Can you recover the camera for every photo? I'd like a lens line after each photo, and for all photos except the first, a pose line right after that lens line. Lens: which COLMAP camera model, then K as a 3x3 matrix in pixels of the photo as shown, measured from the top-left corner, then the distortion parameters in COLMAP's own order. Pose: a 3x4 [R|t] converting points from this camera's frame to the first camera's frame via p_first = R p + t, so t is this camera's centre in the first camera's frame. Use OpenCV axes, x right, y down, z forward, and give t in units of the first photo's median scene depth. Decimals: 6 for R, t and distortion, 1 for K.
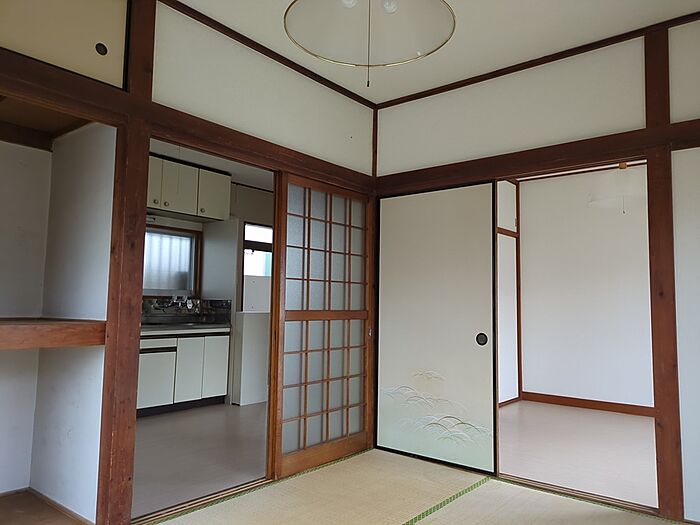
lens RADIAL K [[523.6, 0, 349.0], [0, 523.6, 257.6], [0, 0, 1]] dist [0.041330, -0.041213]
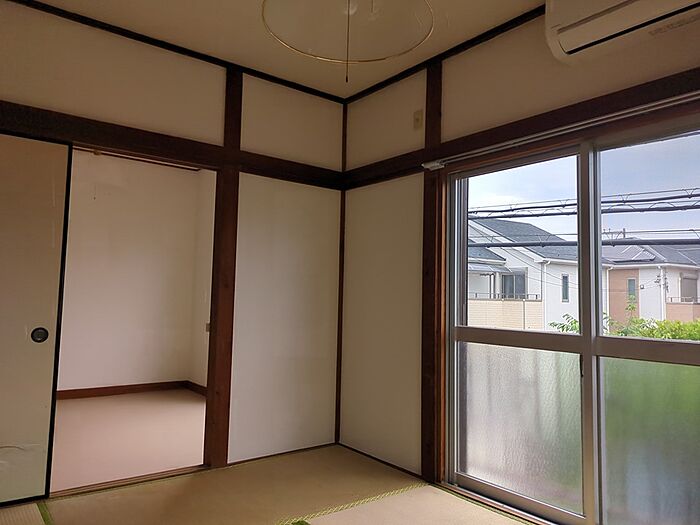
lens RADIAL K [[523.6, 0, 349.0], [0, 523.6, 257.6], [0, 0, 1]] dist [0.041330, -0.041213]
pose [[0.223463, 0.066017, 0.972474, -0.504443], [-0.109594, 0.993079, -0.042233, 0.022399], [-0.968532, -0.097140, 0.229151, 0.426052]]
